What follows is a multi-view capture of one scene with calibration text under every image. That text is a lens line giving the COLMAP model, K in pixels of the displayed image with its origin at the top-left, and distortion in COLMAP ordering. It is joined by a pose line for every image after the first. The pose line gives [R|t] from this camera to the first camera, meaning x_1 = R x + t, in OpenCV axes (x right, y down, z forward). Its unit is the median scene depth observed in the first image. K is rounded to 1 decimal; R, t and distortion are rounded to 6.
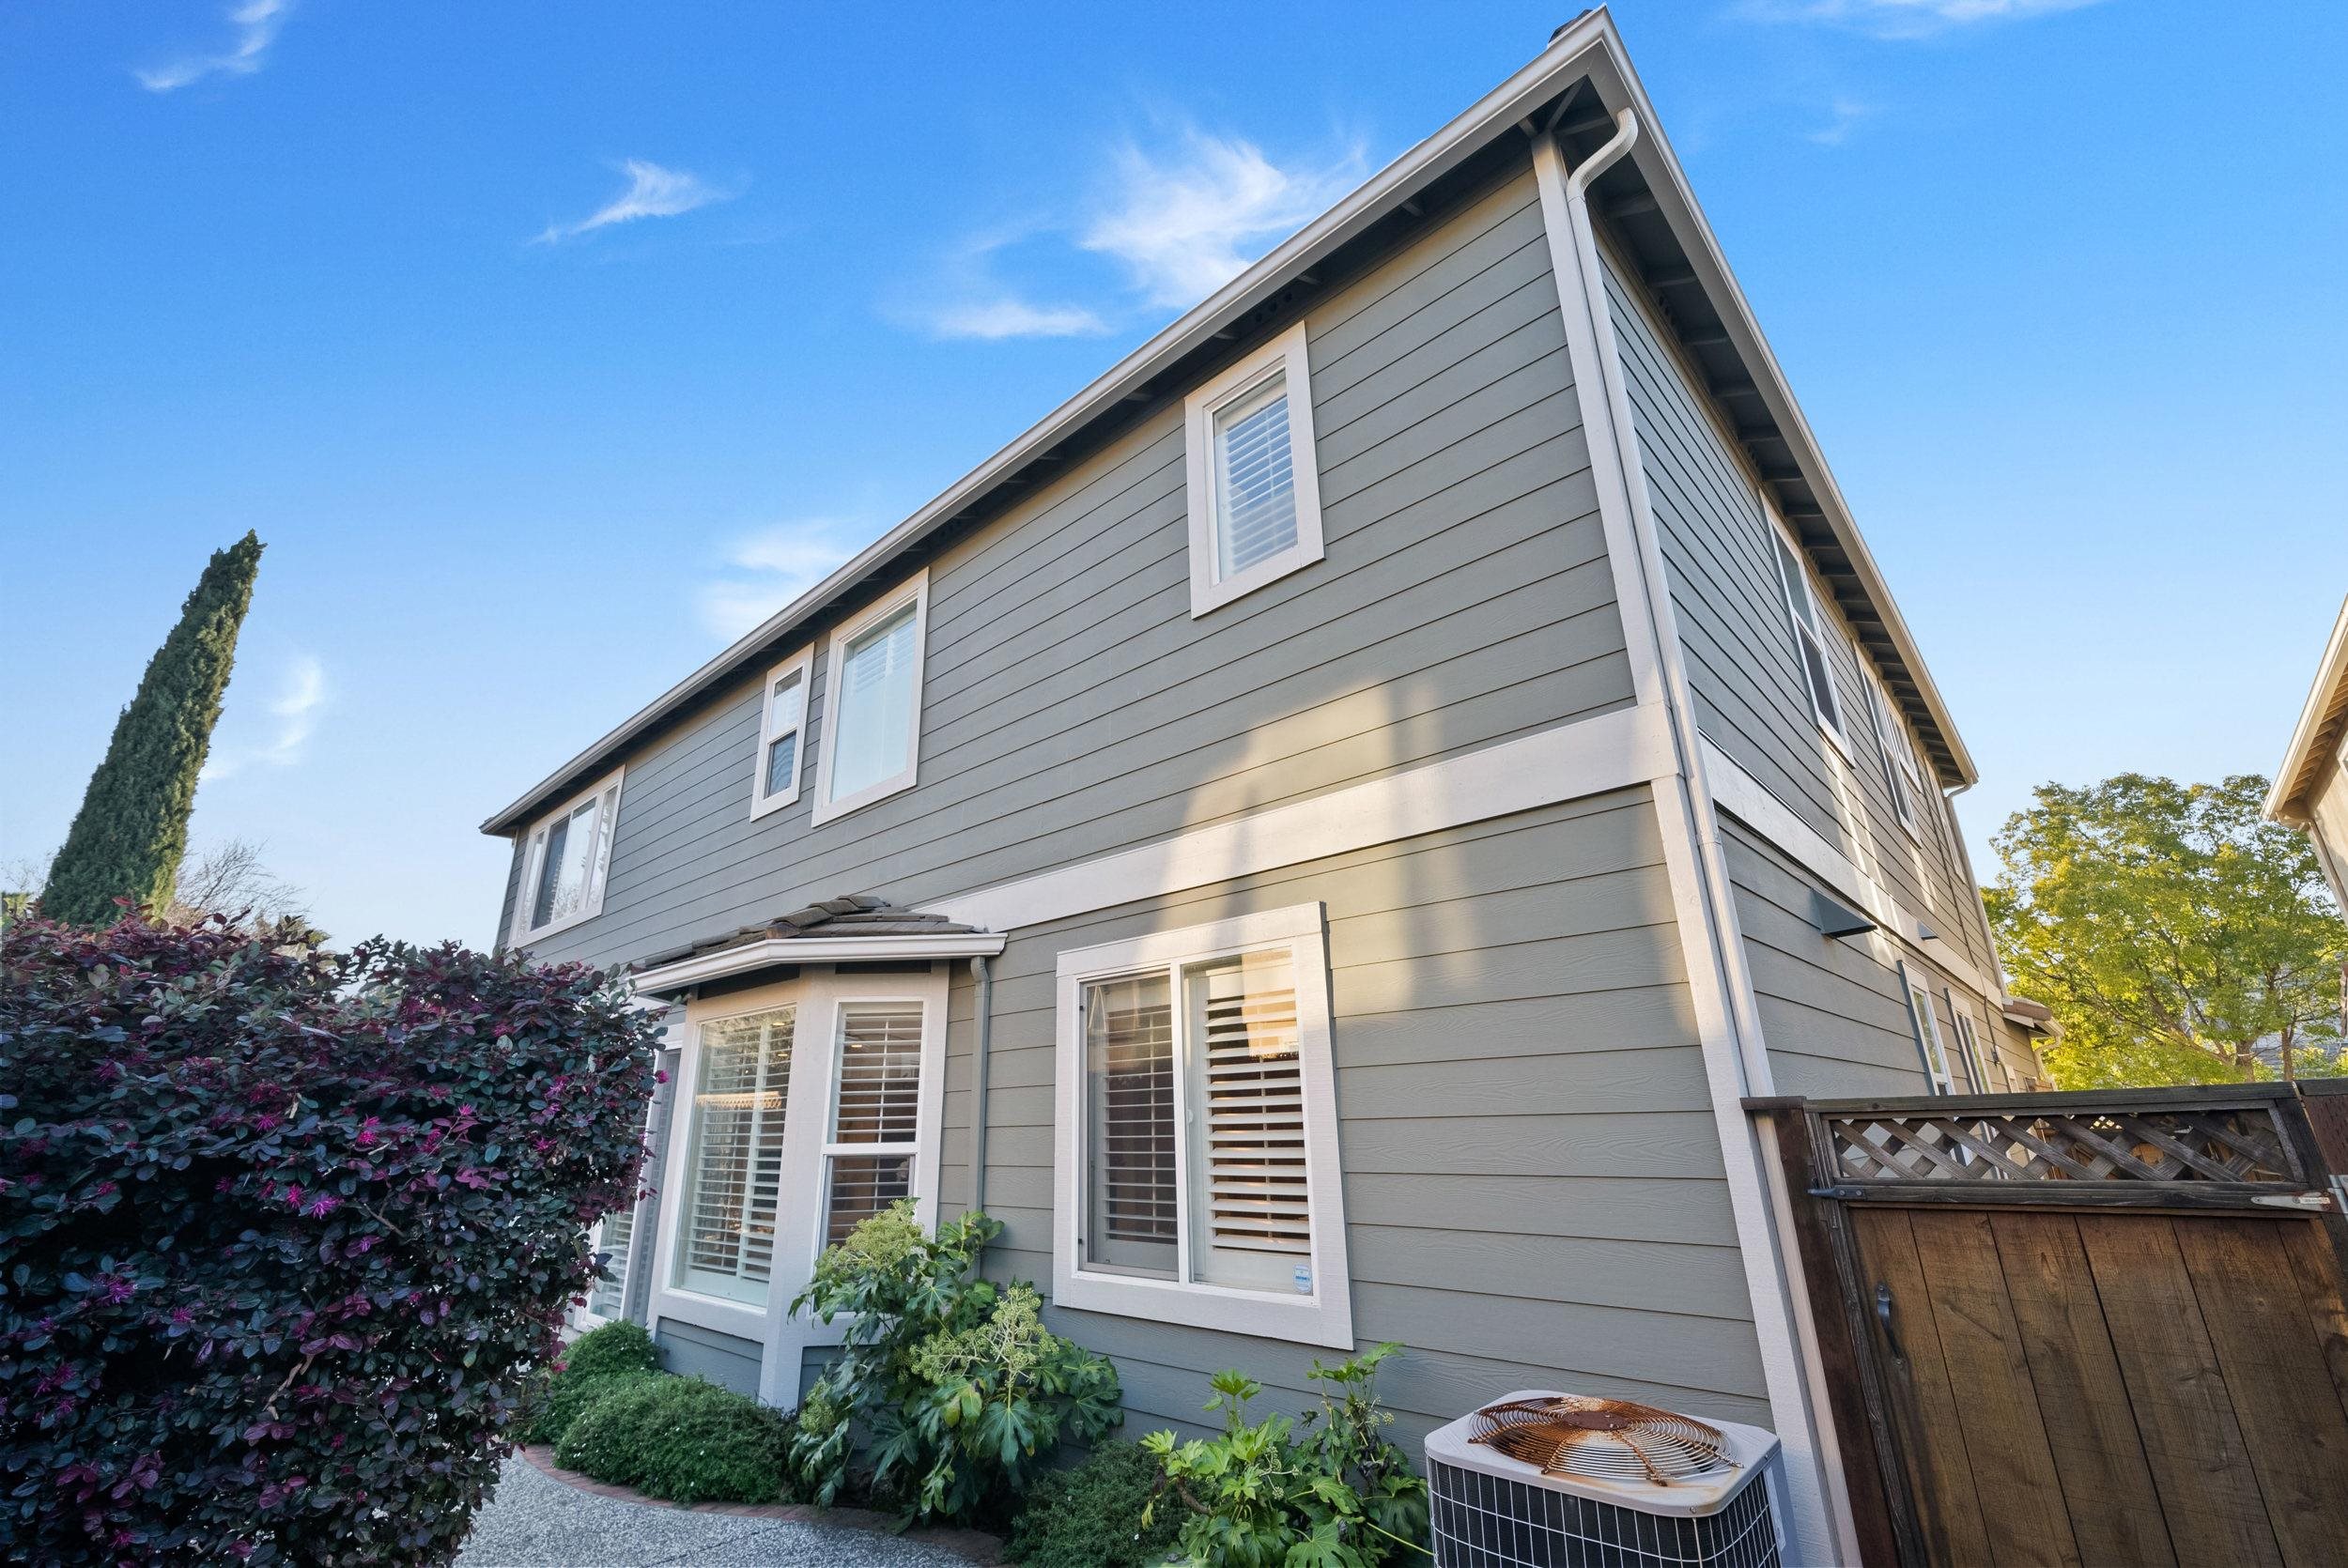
lens RADIAL K [[965.8, 0, 1131.7], [0, 965.8, 807.0], [0, 0, 1]] dist [-0.000121, 0.000106]
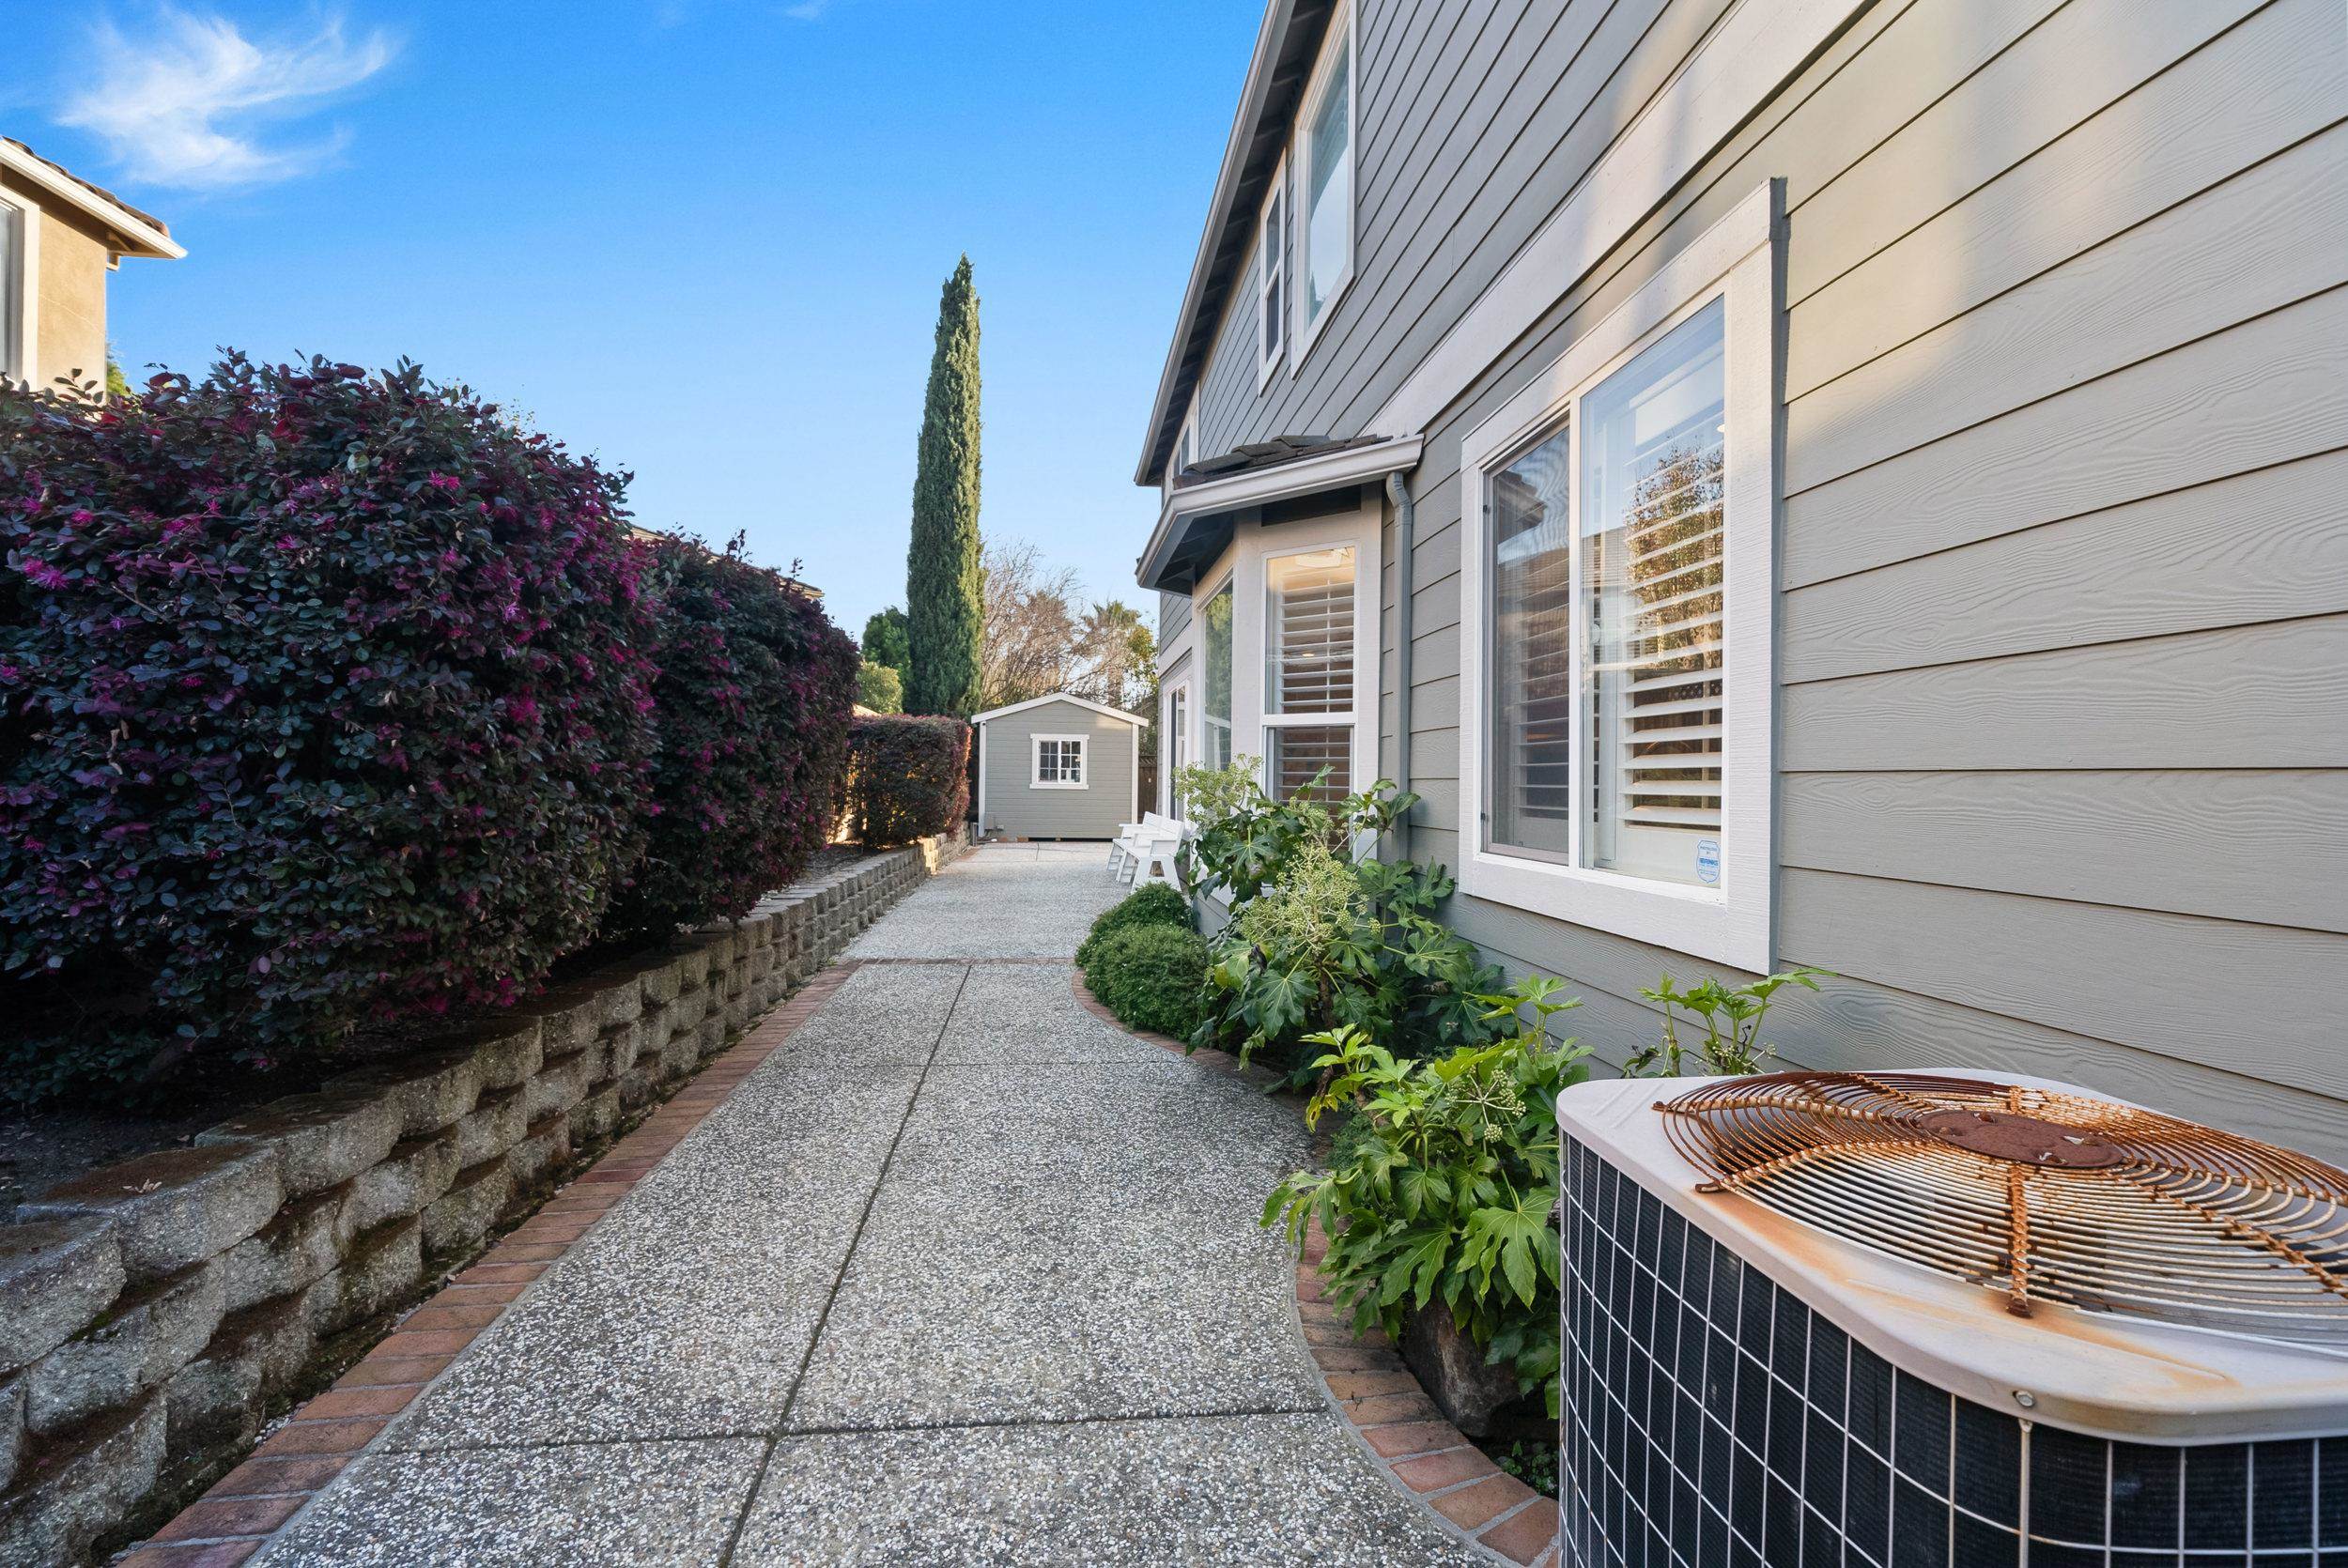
lens RADIAL K [[1007.0, 0, 1184.7], [0, 1007.0, 774.7], [0, 0, 1]] dist [-0.008499, 0.000879]
pose [[0.776538, 0.022737, -0.629661, 0.215385], [0.175993, 0.951745, 0.251413, 0.153081], [0.604992, -0.306048, 0.735064, 0.249021]]
